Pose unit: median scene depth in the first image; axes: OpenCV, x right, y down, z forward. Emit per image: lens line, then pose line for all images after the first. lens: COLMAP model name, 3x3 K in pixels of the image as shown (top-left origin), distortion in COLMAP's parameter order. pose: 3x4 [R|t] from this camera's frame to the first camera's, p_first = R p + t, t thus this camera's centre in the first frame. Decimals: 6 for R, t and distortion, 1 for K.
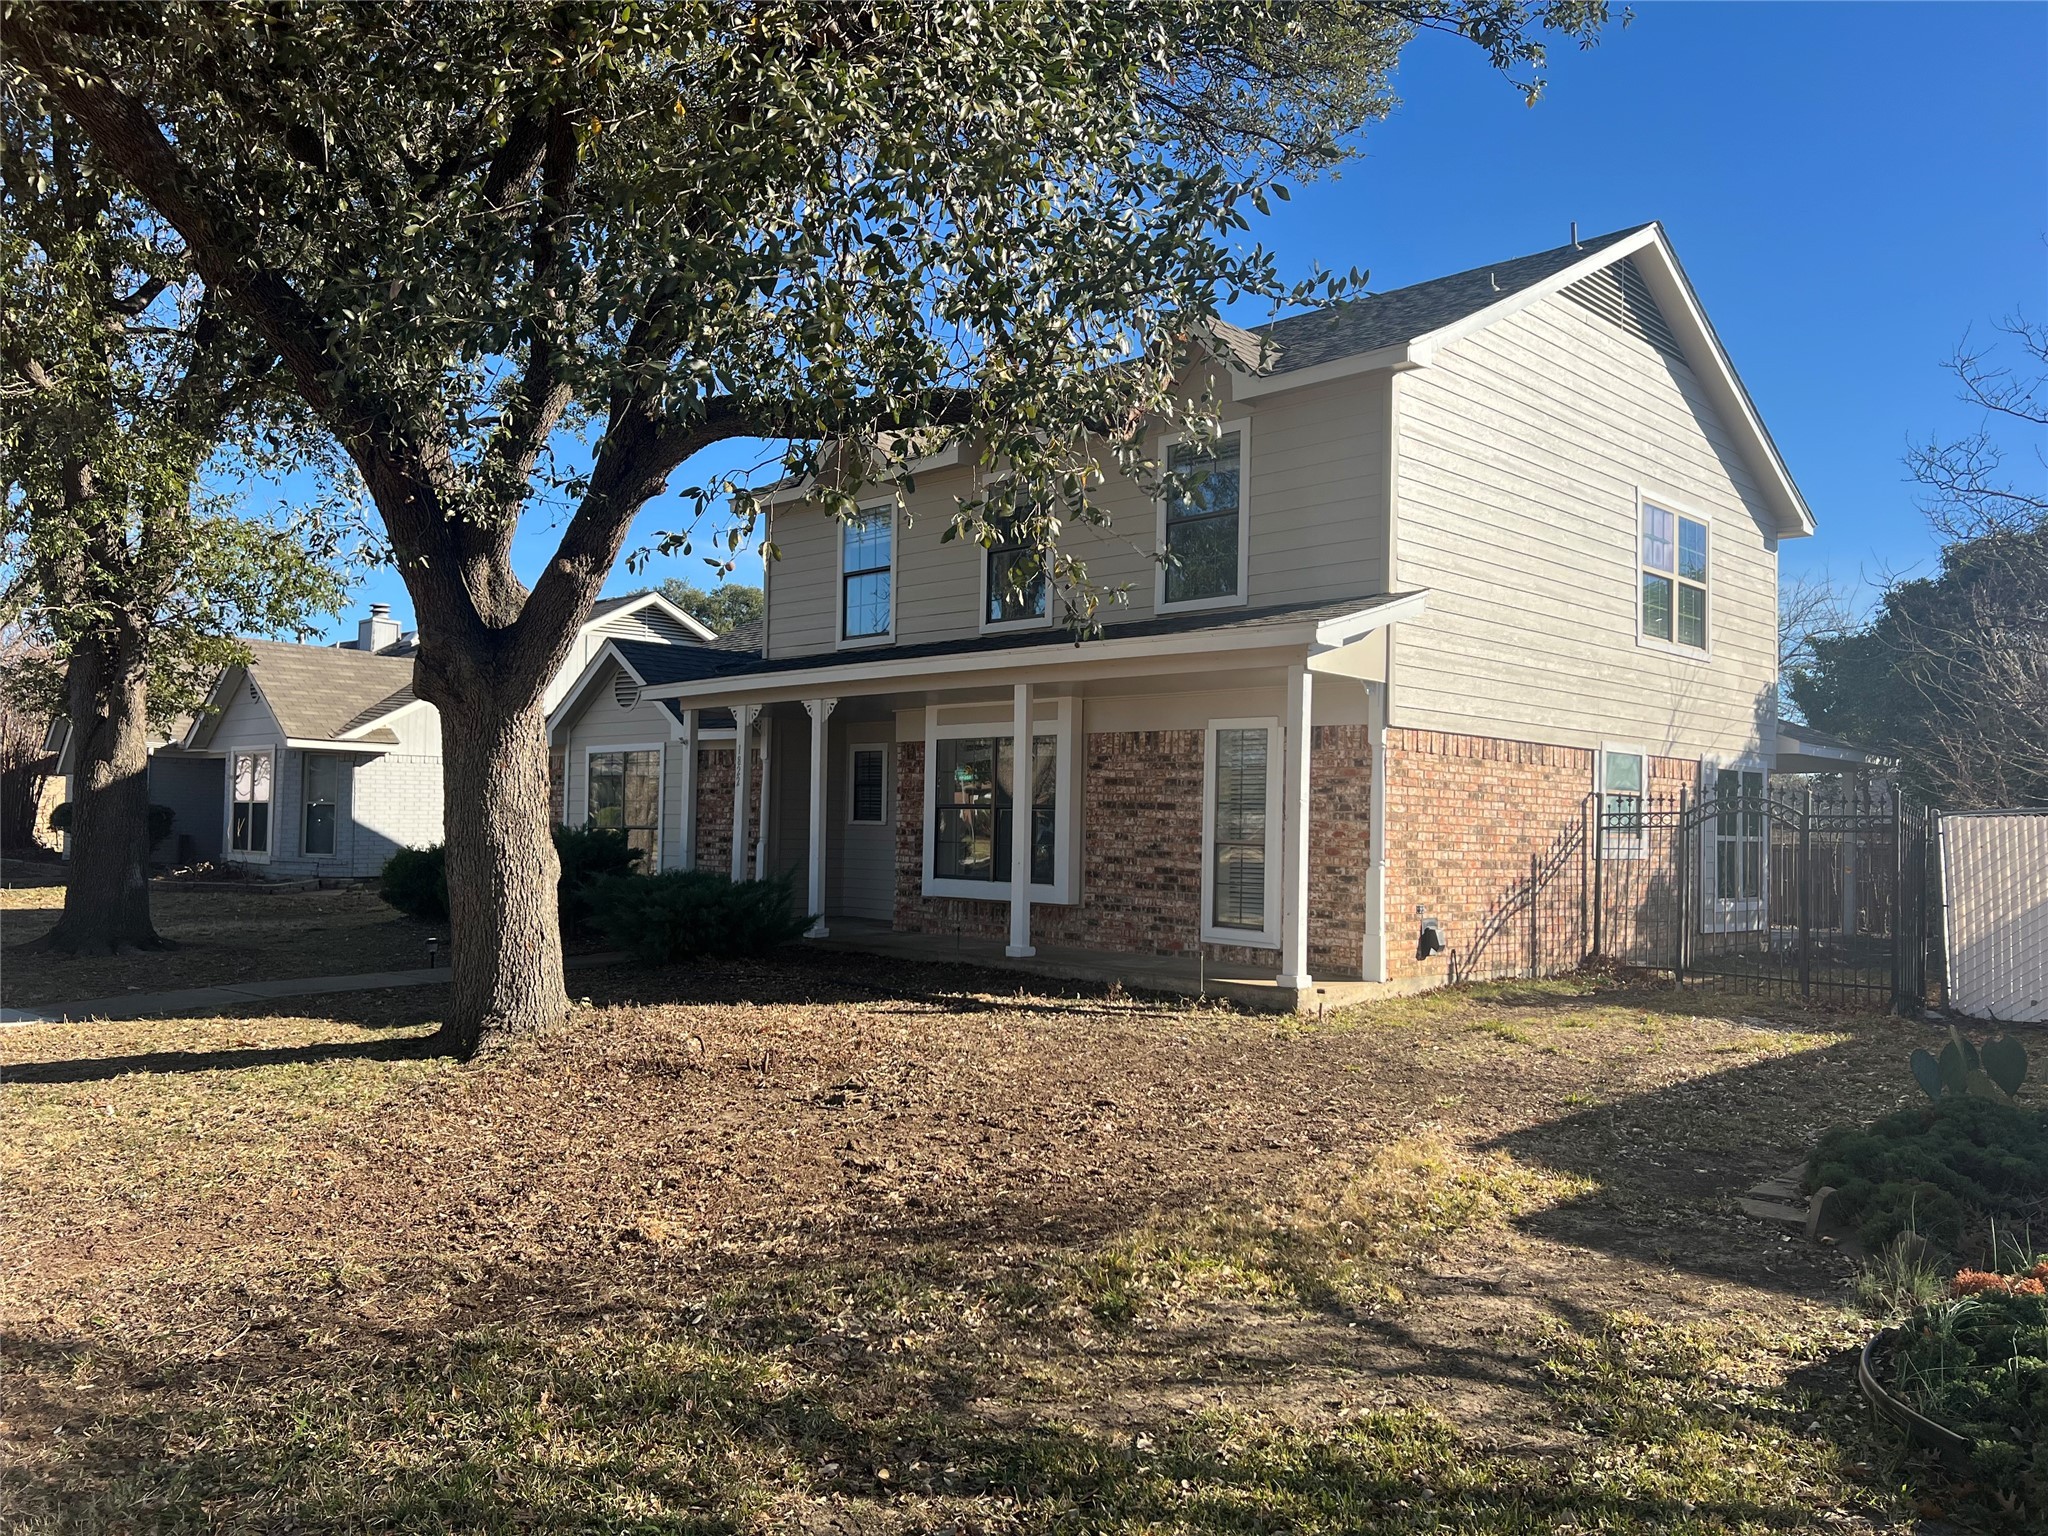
lens RADIAL K [[1519.9, 0, 1024.0], [0, 1519.9, 768.0], [0, 0, 1]] dist [0.002822, -0.001910]
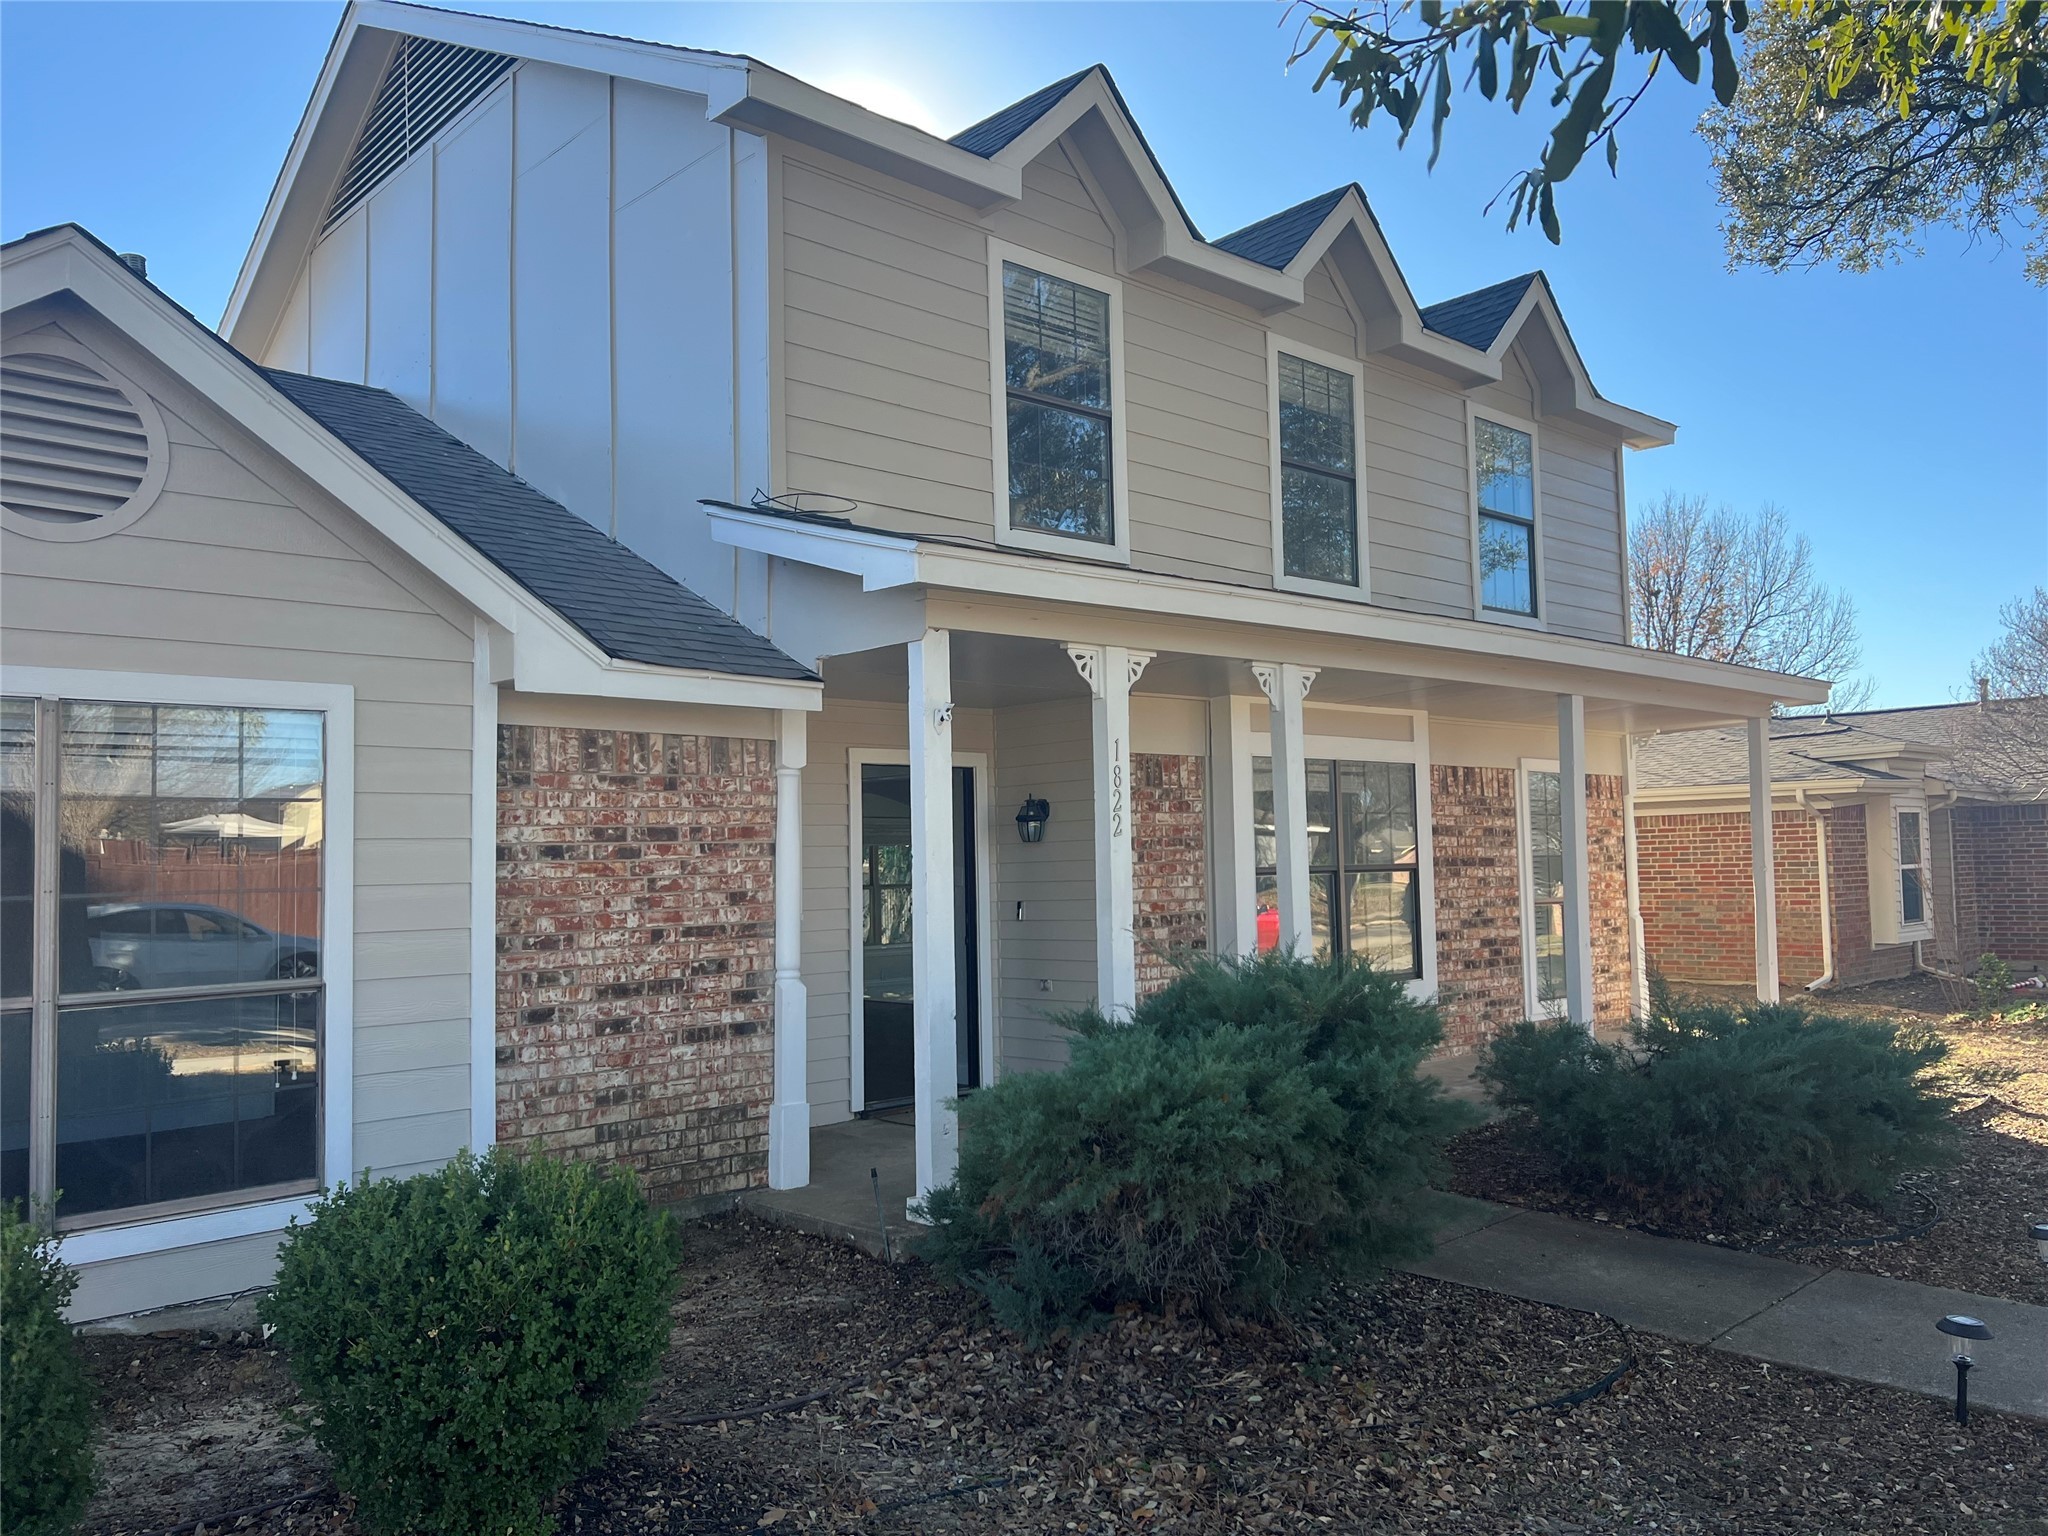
lens RADIAL K [[1519.9, 0, 1024.0], [0, 1519.9, 768.0], [0, 0, 1]] dist [0.002822, -0.001910]
pose [[0.026443, 0.042091, 0.998764, -0.716004], [-0.015113, 0.999016, -0.041702, 0.012841], [-0.999536, -0.013992, 0.027053, 1.221832]]
